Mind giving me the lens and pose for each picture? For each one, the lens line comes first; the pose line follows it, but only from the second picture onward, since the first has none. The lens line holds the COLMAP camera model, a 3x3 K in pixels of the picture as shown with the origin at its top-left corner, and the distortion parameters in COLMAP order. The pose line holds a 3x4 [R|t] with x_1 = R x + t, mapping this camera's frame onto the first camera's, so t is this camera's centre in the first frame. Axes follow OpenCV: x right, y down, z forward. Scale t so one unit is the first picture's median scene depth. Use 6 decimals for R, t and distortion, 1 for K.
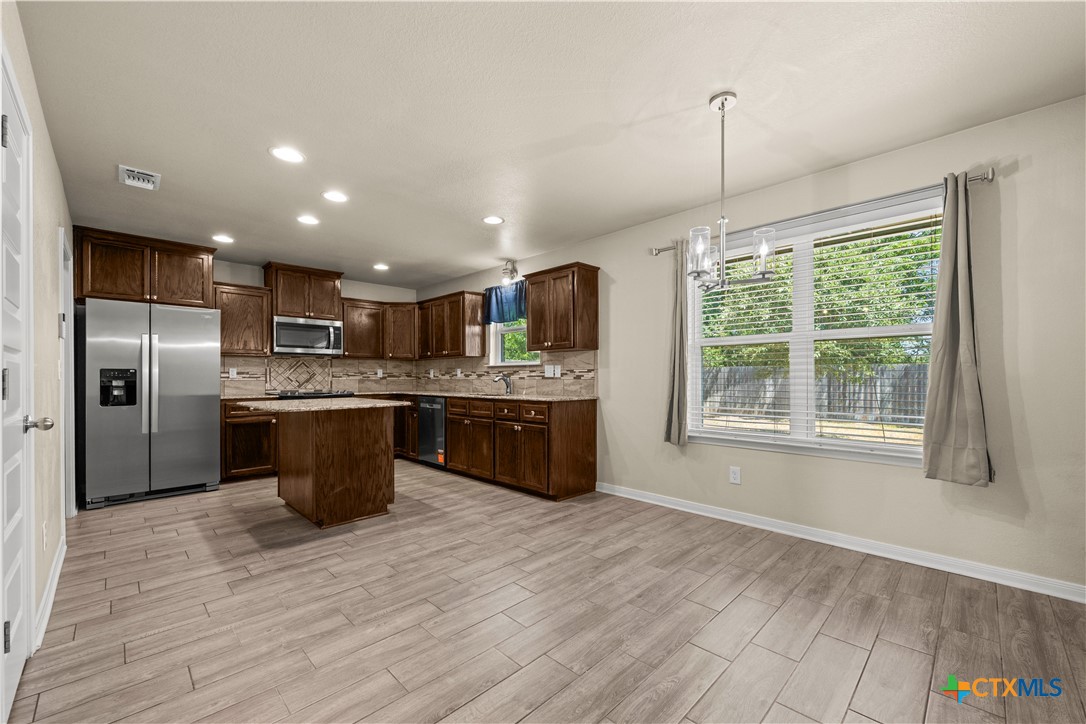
lens RADIAL K [[430.6, 0, 548.6], [0, 430.6, 378.0], [0, 0, 1]] dist [0.001750, -0.001602]
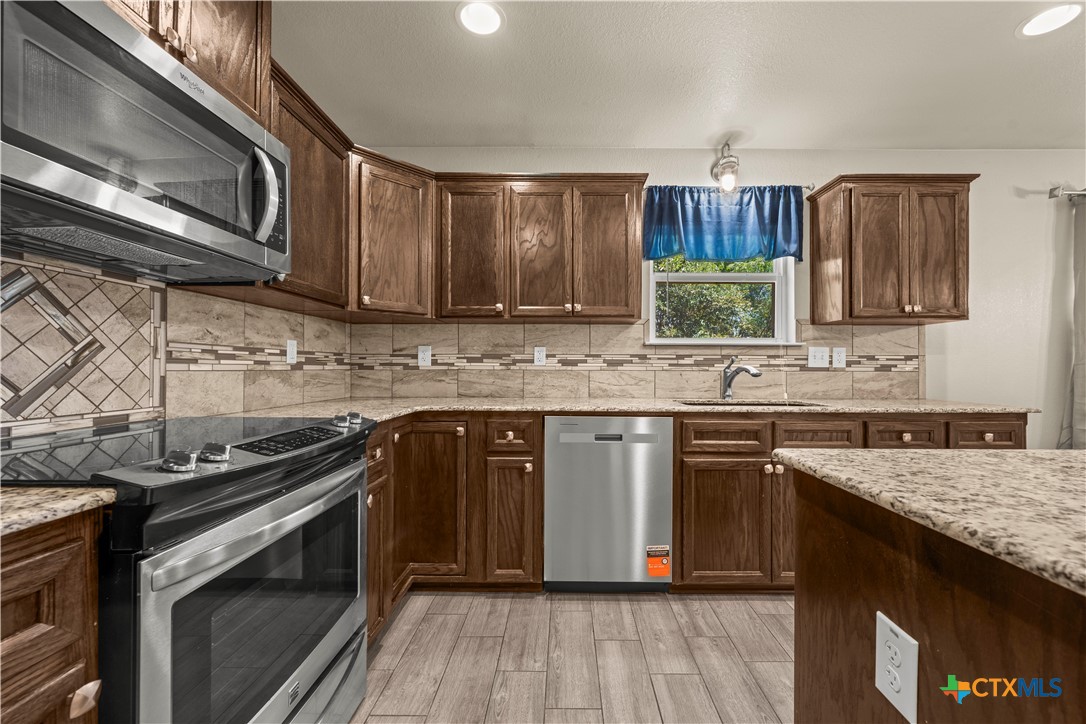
lens RADIAL K [[451.0, 0, 547.7], [0, 451.0, 362.6], [0, 0, 1]] dist [0.003559, 0.000182]
pose [[0.704403, 0.014095, 0.709661, -0.774268], [-0.005144, 0.999878, -0.014754, 0.002212], [-0.709782, 0.006742, 0.704389, 0.954571]]
